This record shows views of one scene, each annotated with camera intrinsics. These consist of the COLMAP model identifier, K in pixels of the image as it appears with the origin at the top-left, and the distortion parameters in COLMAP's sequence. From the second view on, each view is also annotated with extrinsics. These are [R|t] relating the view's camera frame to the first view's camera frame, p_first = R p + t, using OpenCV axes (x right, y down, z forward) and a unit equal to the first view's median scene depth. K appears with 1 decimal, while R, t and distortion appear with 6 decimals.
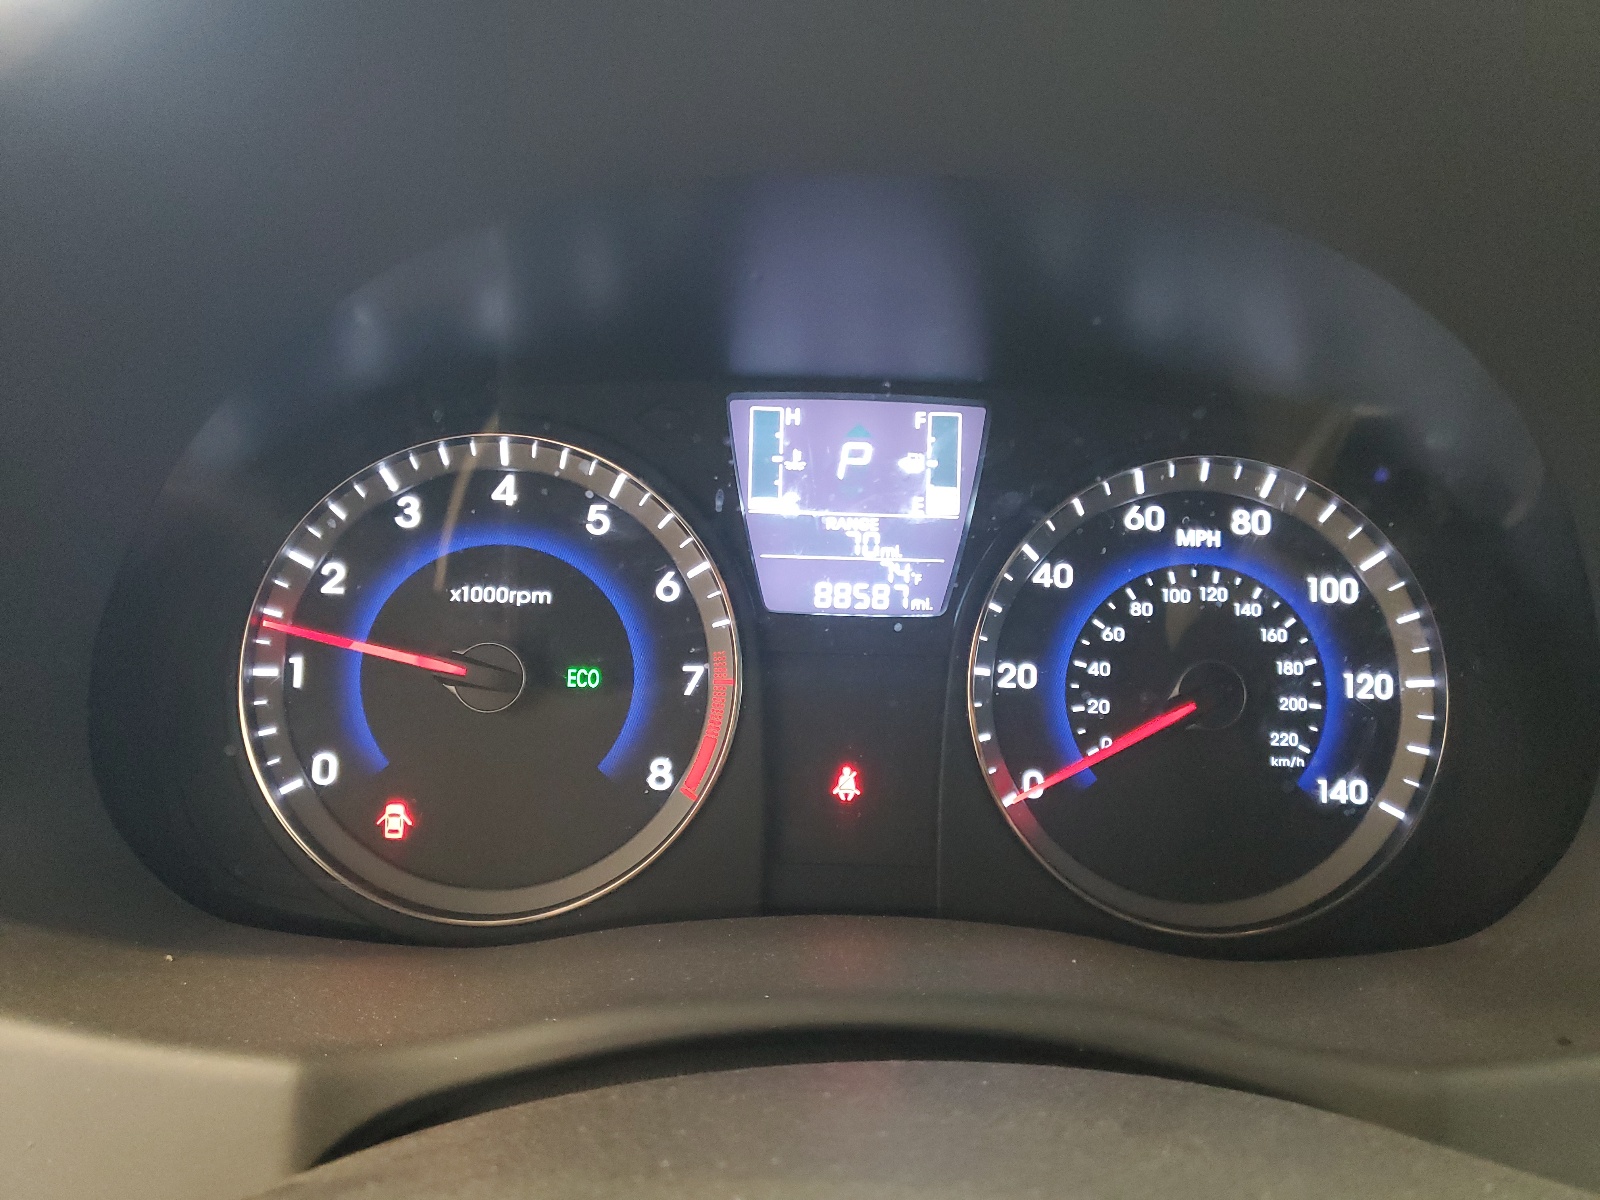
lens RADIAL K [[1230.9, 0, 799.4], [0, 1230.9, 601.3], [0, 0, 1]] dist [-0.008263, -0.001970]
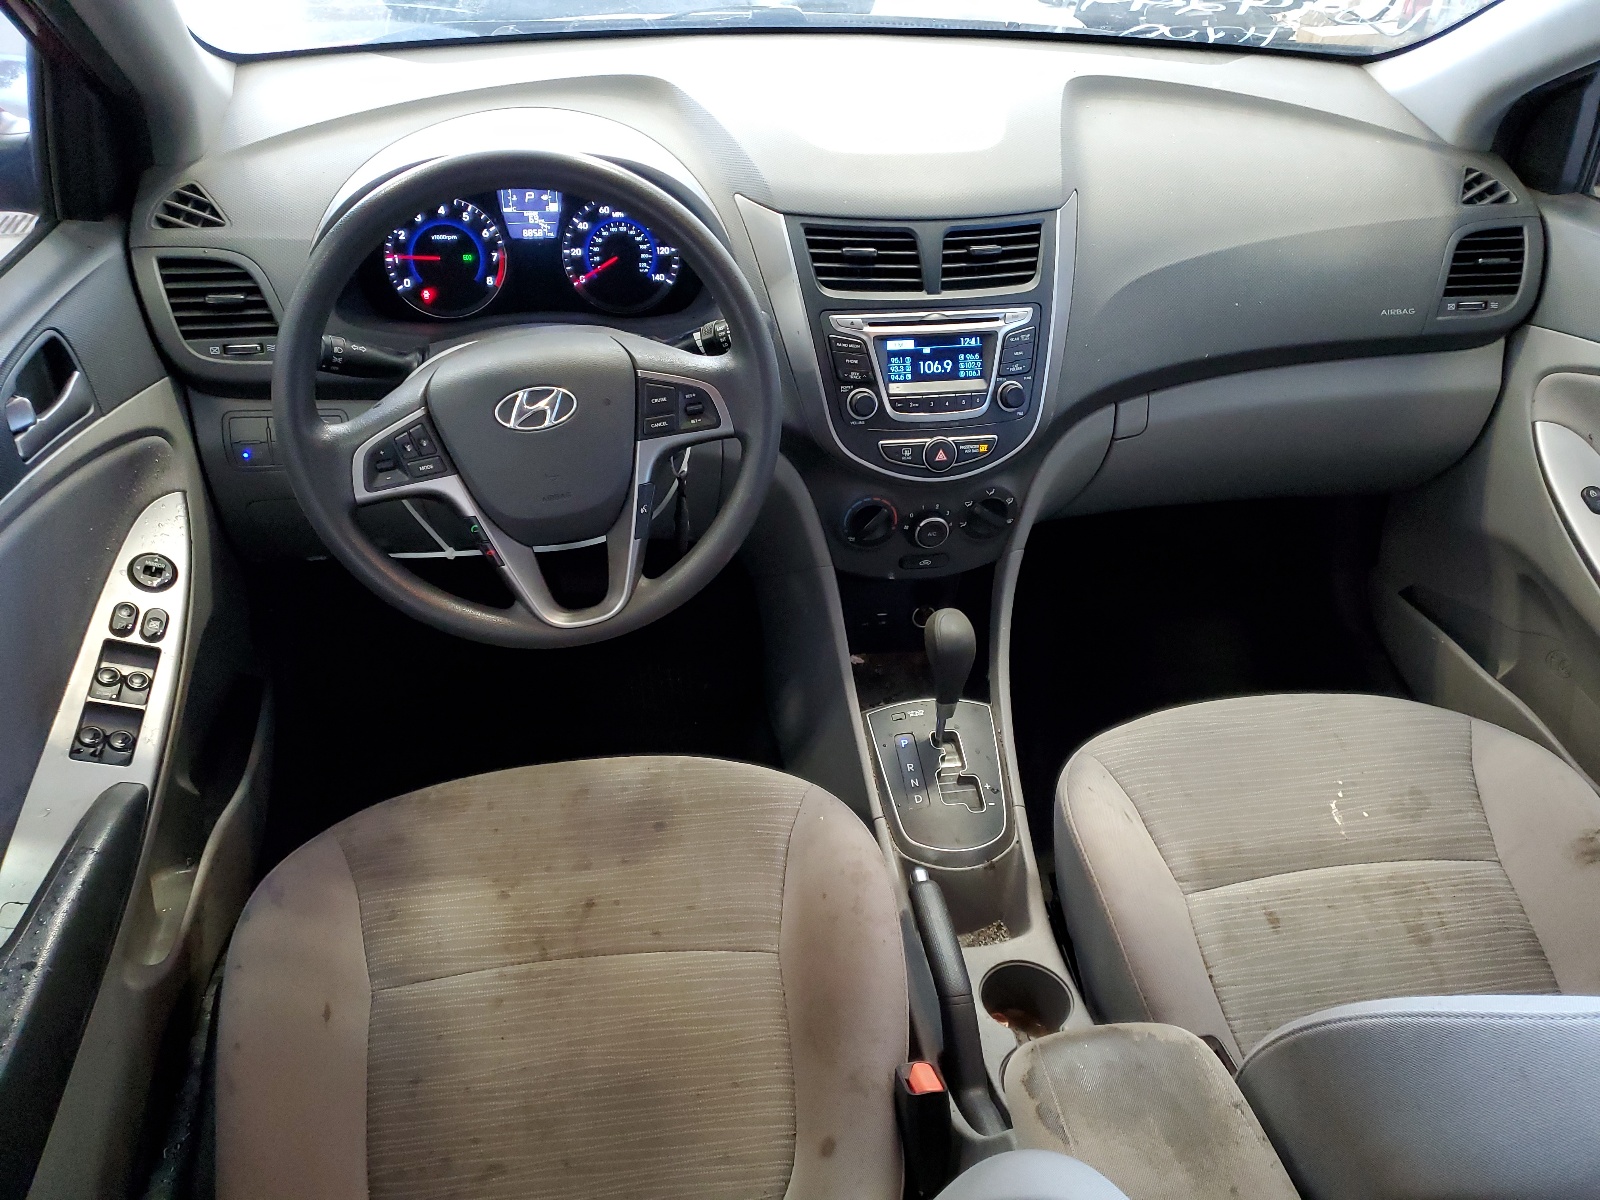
lens RADIAL K [[1230.9, 0, 796.7], [0, 1230.9, 596.5], [0, 0, 1]] dist [-0.008263, -0.001970]
pose [[0.977038, -0.099425, 0.188443, 0.011030], [0.035130, 0.947513, 0.317780, -0.126702], [-0.210147, -0.303863, 0.929250, -3.268370]]
